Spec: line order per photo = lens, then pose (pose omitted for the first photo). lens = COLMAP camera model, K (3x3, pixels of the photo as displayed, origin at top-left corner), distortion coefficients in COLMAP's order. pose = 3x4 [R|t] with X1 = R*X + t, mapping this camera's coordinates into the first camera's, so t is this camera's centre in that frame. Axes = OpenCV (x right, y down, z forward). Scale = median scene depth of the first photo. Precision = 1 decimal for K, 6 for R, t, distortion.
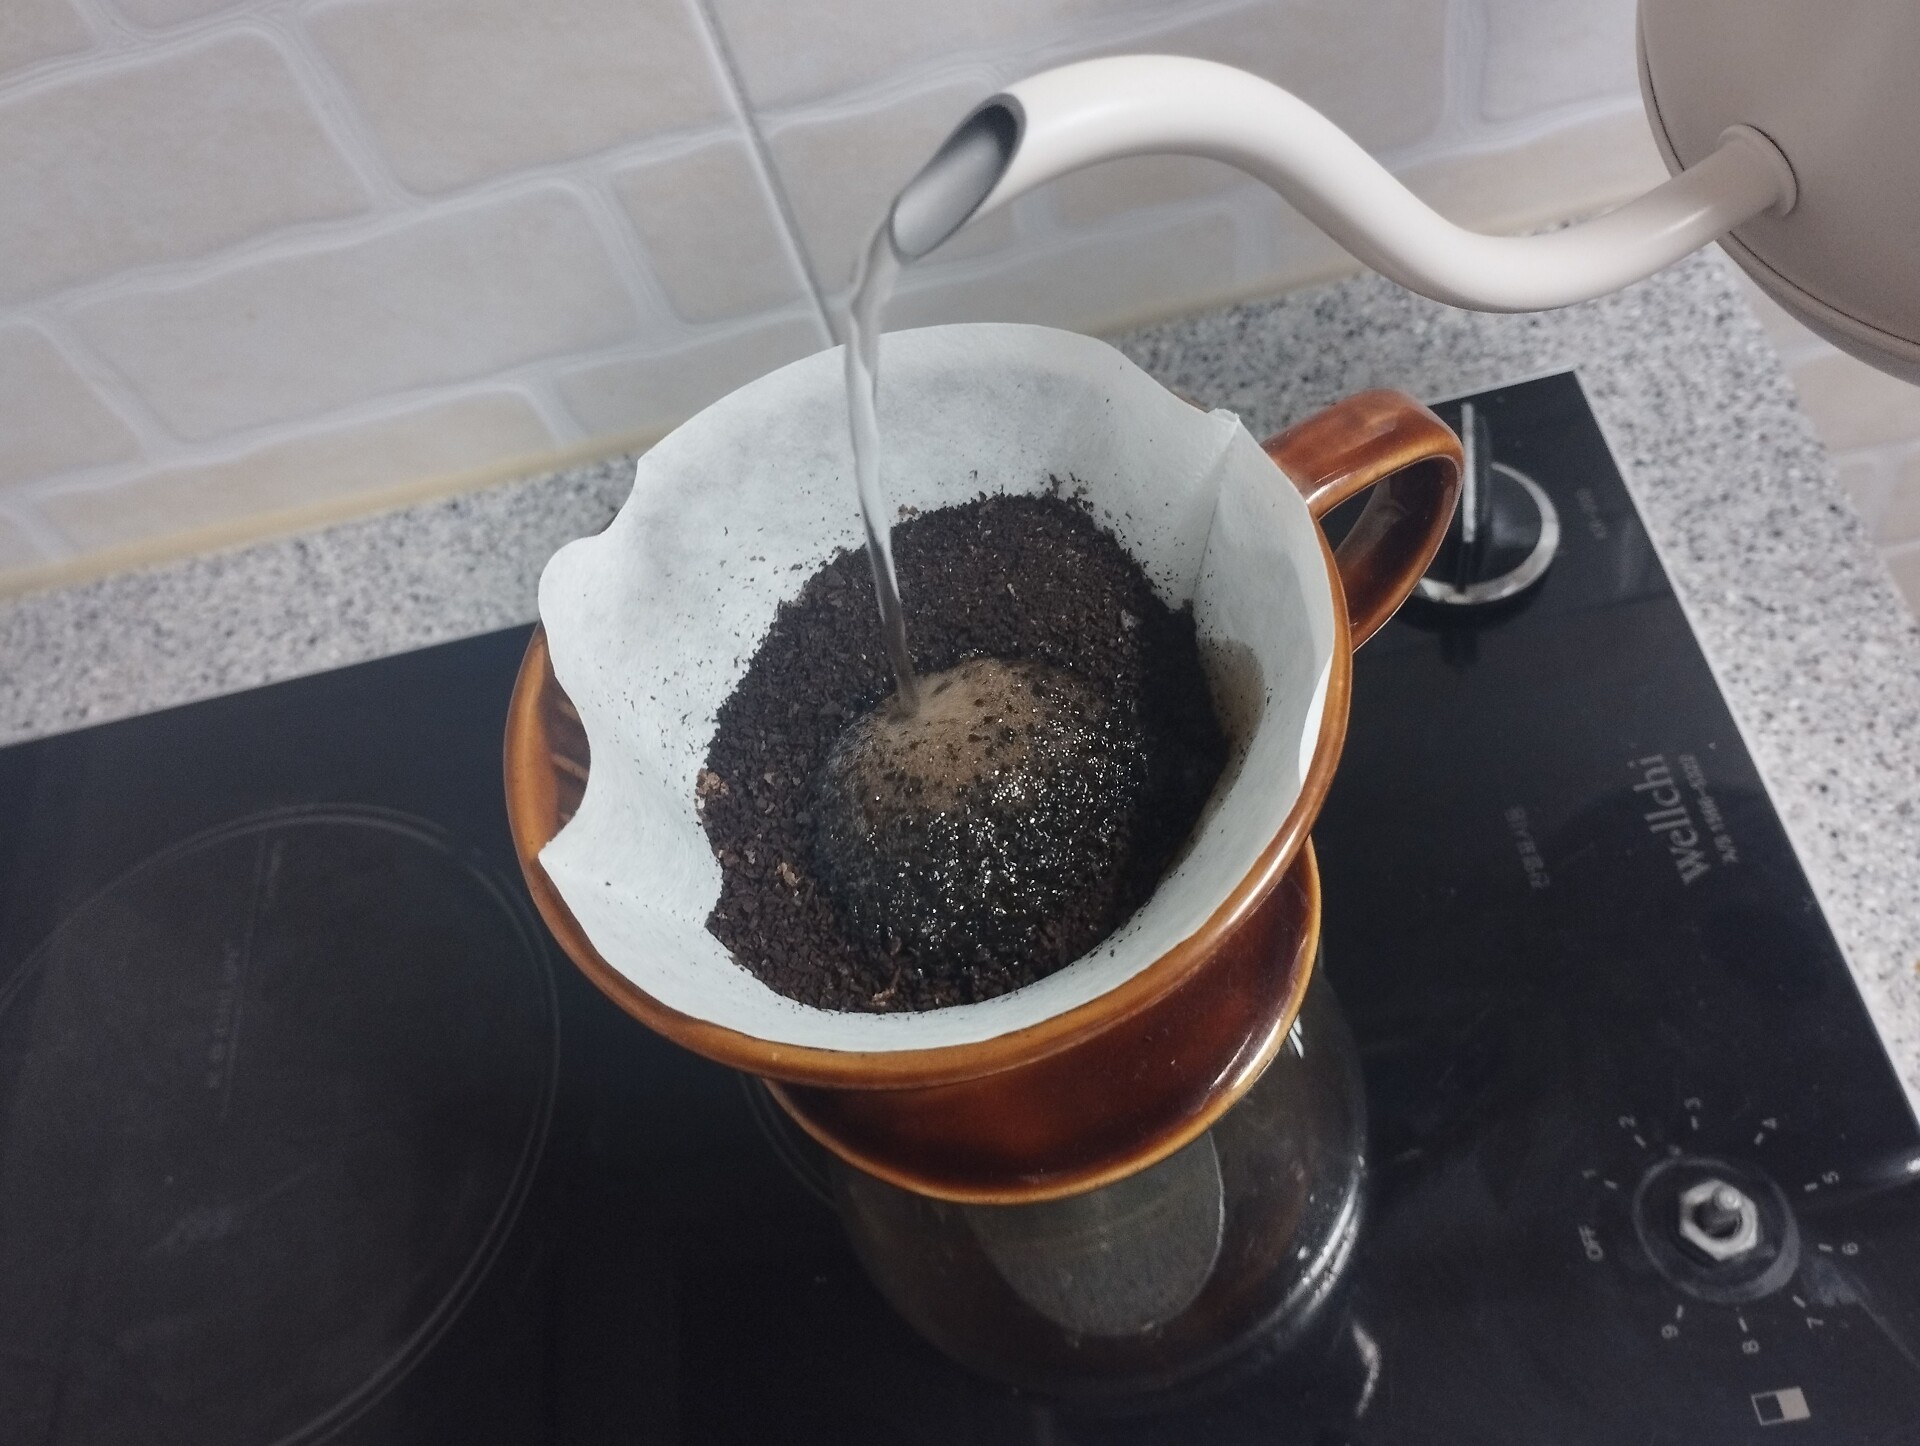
lens RADIAL K [[1640.0, 0, 962.9], [0, 1640.0, 722.2], [0, 0, 1]] dist [0.083860, -0.131369]
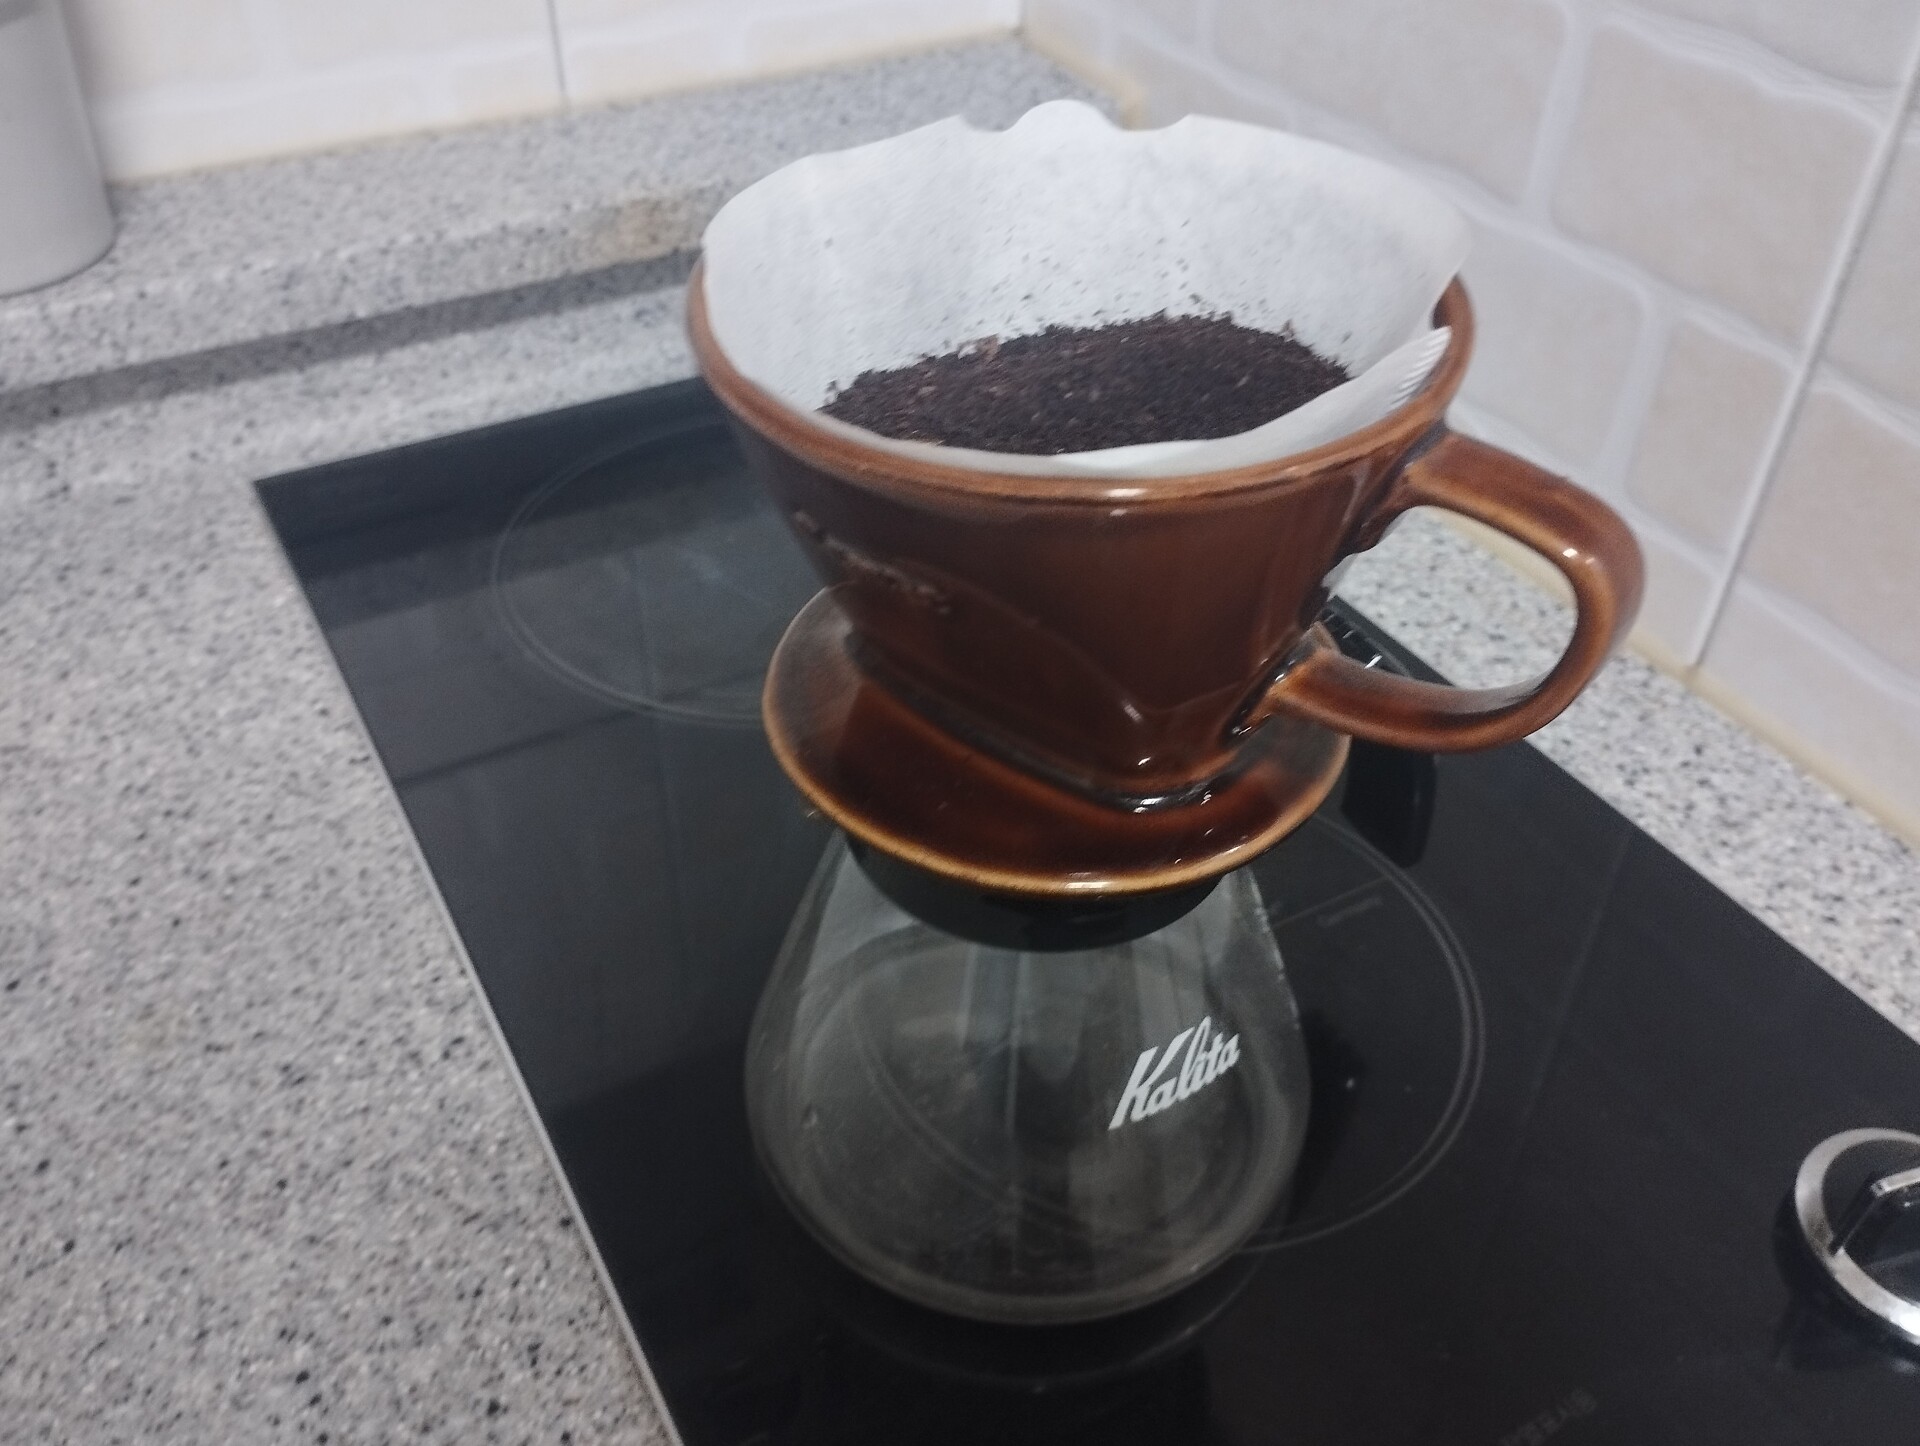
lens RADIAL K [[1640.0, 0, 949.9], [0, 1640.0, 718.5], [0, 0, 1]] dist [0.083860, -0.131369]
pose [[0.368806, 0.741948, -0.559906, 0.374307], [-0.831043, 0.533021, 0.158920, 0.008780], [0.416352, 0.406696, 0.813172, 0.090918]]
